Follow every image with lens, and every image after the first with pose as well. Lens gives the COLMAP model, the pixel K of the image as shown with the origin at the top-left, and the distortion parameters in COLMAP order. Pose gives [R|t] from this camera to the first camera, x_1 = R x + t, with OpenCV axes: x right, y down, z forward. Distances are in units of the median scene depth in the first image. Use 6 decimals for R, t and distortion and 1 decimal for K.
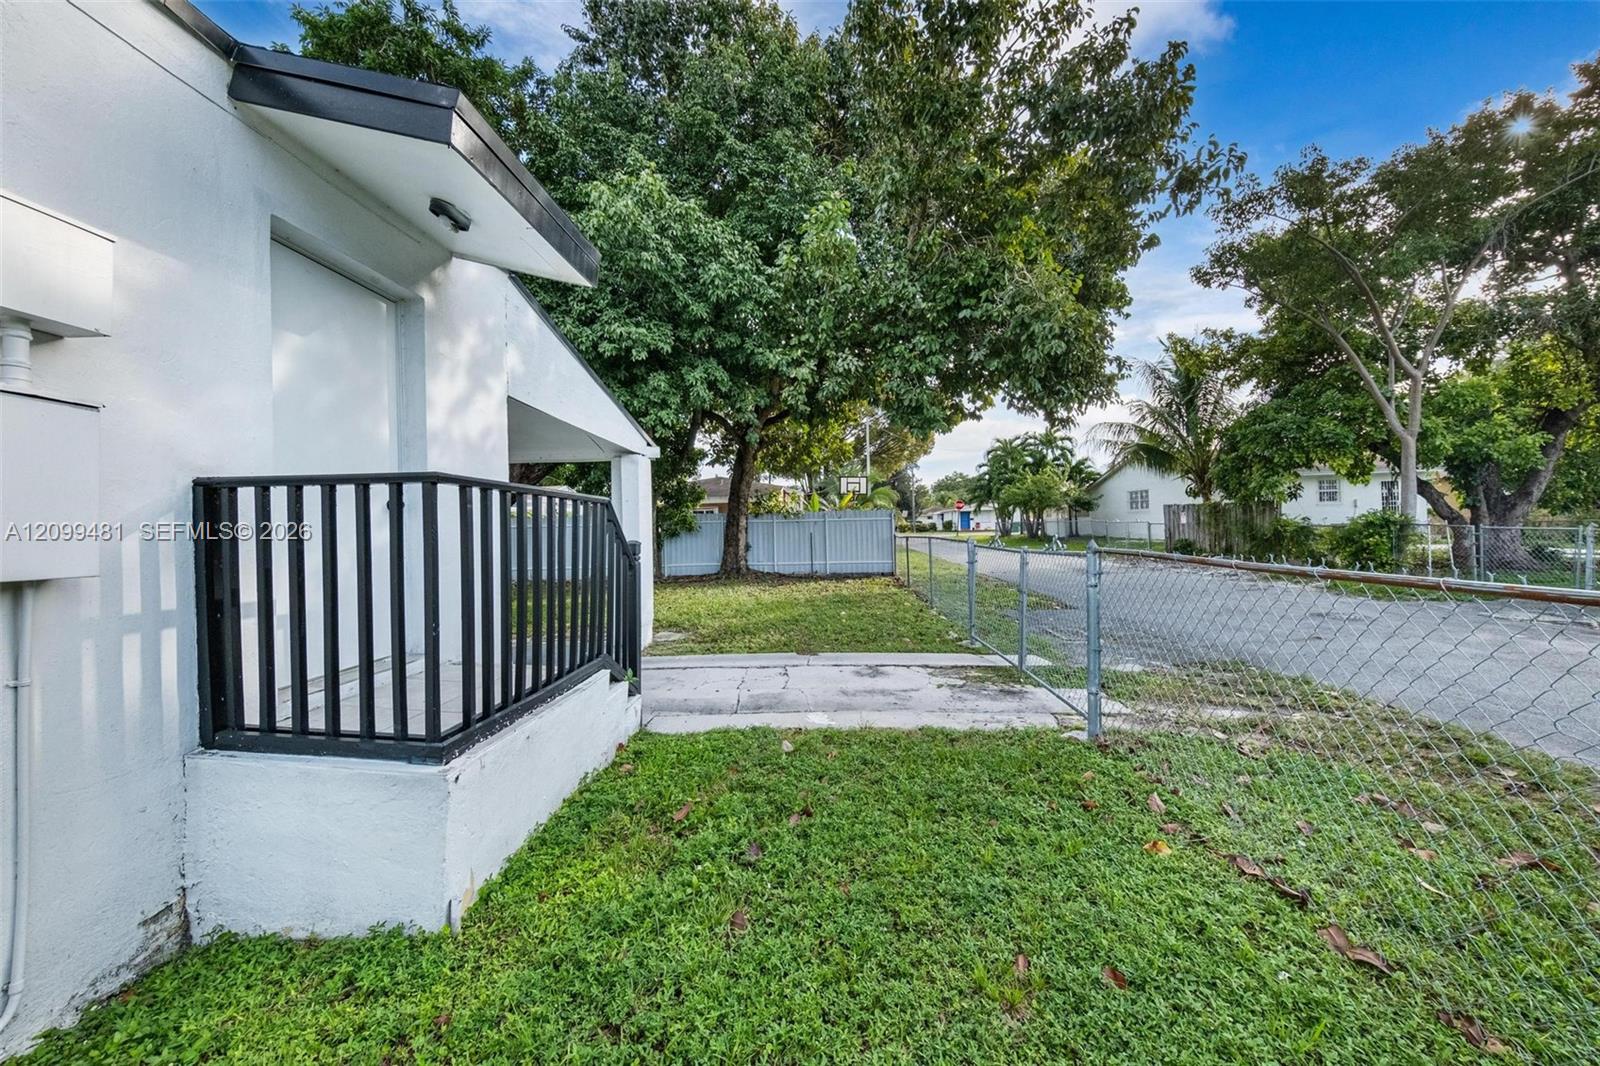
lens RADIAL K [[563.2, 0, 800.0], [0, 563.2, 533.0], [0, 0, 1]] dist [-0.000005, -0.000011]
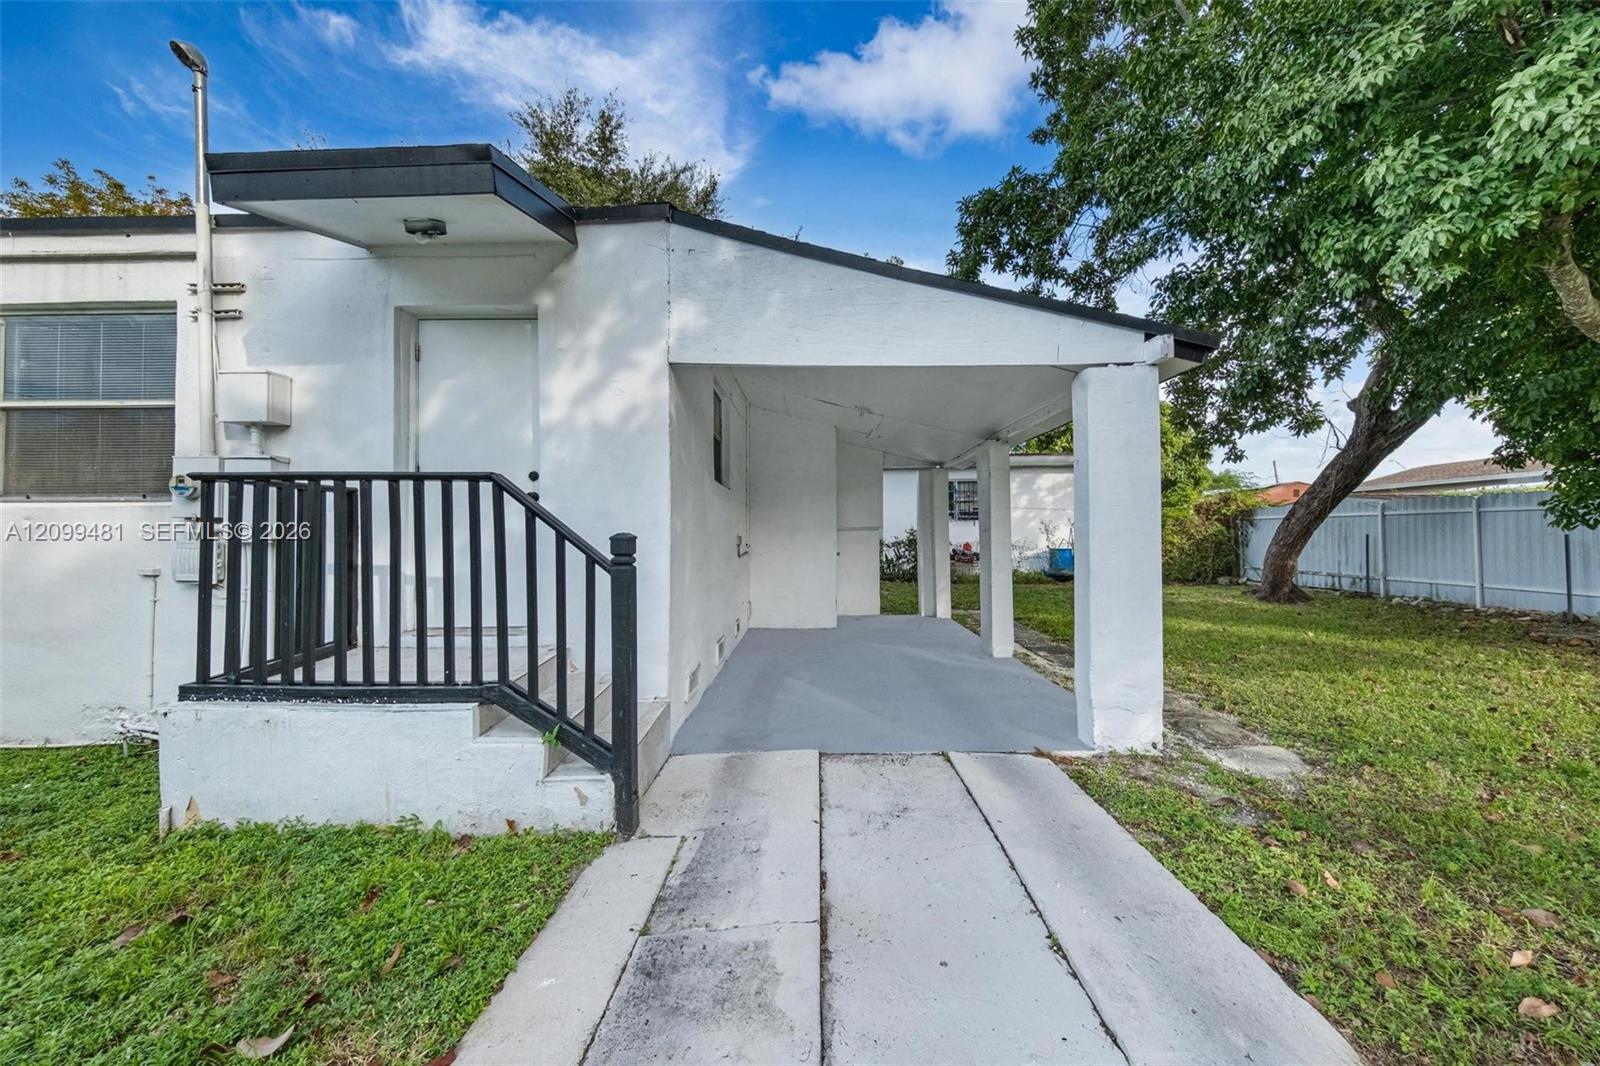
lens RADIAL K [[586.7, 0, 802.3], [0, 586.7, 512.6], [0, 0, 1]] dist [0.000159, 0.000009]
pose [[0.045227, -0.002511, -0.998974, 0.460440], [-0.002796, 0.999993, -0.002640, -0.019608], [0.998973, 0.002913, 0.045219, 1.435537]]
